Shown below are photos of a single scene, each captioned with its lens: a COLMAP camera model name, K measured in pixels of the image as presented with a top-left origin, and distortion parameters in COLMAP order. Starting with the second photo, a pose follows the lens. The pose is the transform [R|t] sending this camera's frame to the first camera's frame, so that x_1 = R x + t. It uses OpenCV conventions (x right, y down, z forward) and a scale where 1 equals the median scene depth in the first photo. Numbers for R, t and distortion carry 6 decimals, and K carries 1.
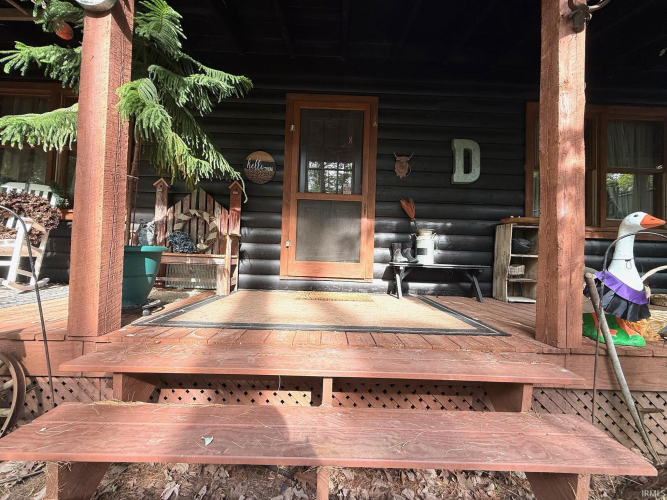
lens RADIAL K [[265.9, 0, 334.2], [0, 265.9, 251.9], [0, 0, 1]] dist [-0.000966, -0.000274]
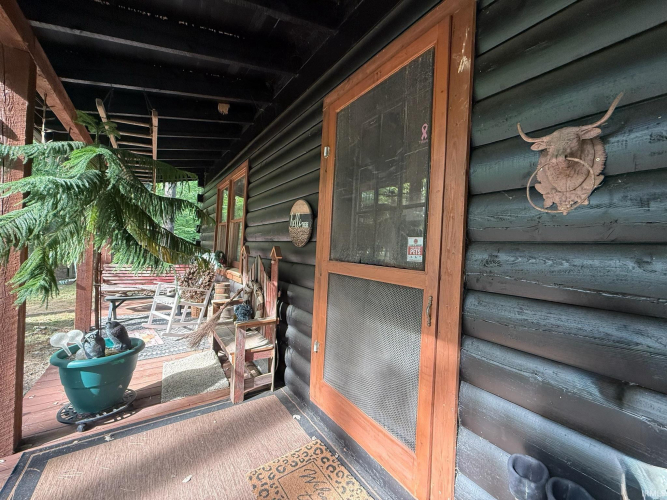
lens RADIAL K [[265.9, 0, 333.1], [0, 265.9, 248.3], [0, 0, 1]] dist [-0.000966, -0.000274]
pose [[0.558007, -0.009721, -0.829779, 0.344680], [-0.017573, 0.999569, -0.023528, -0.236993], [0.829650, 0.027711, 0.557596, 0.684287]]
